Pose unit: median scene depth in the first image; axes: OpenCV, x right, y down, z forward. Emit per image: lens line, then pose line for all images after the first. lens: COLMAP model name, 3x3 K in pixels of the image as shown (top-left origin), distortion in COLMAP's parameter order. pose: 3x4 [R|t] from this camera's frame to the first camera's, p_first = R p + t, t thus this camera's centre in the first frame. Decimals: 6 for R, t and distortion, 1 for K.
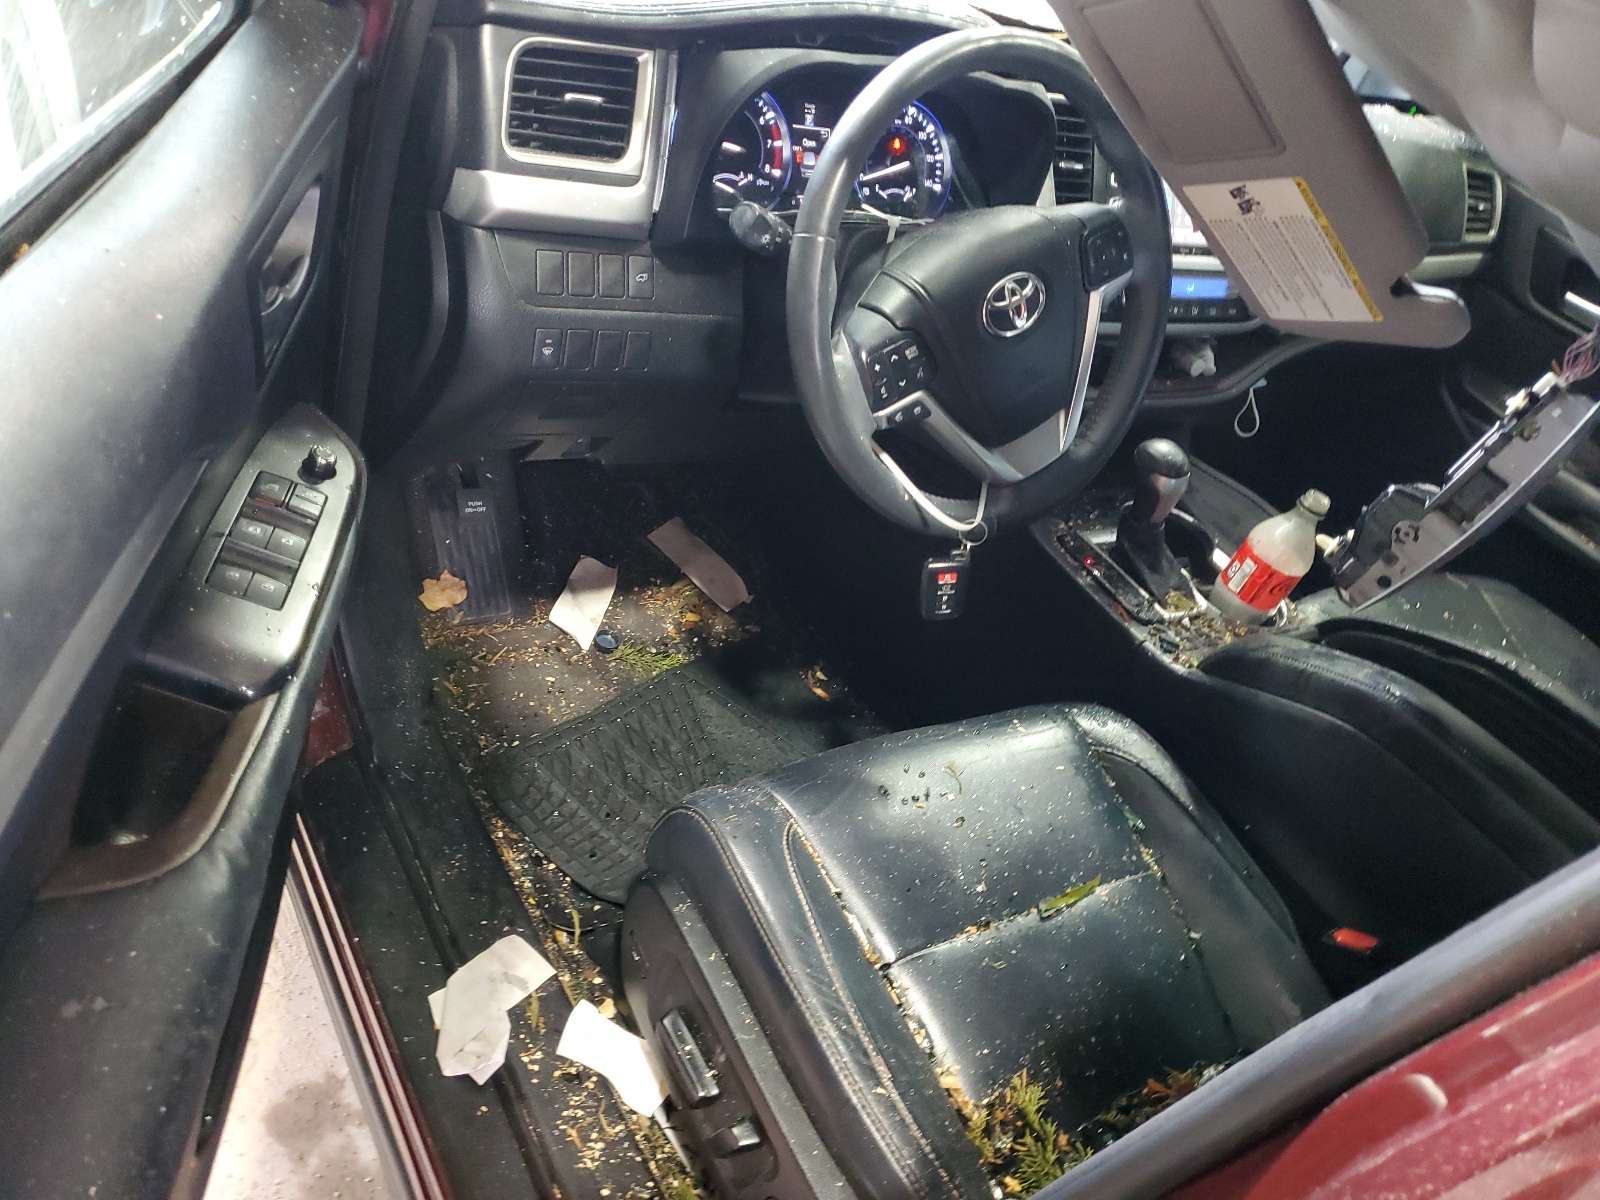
lens RADIAL K [[1278.0, 0, 803.0], [0, 1278.0, 592.8], [0, 0, 1]] dist [-0.032240, -0.003784]
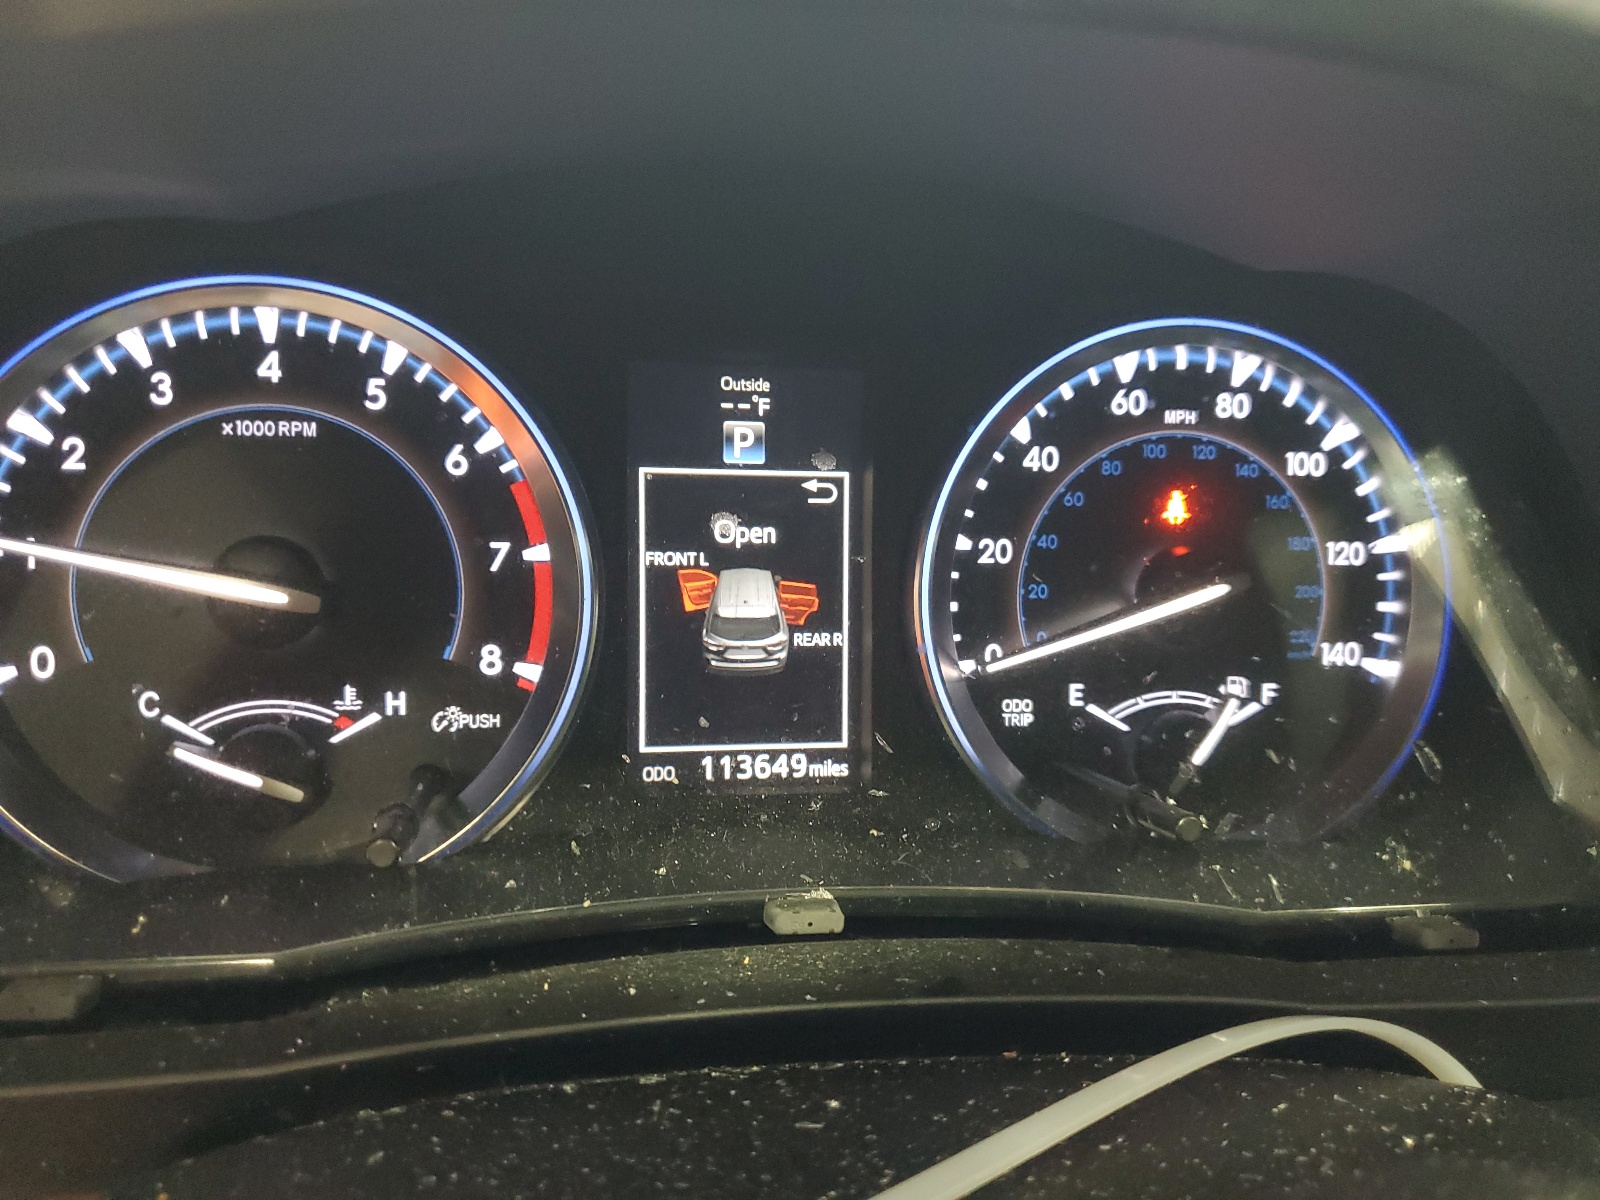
lens RADIAL K [[1278.0, 0, 800.1], [0, 1278.0, 602.5], [0, 0, 1]] dist [-0.032240, -0.003784]
pose [[0.889850, 0.001936, -0.456250, 0.124622], [-0.092234, 0.980108, -0.175732, -0.299261], [0.446834, 0.198457, 0.872327, 0.797874]]
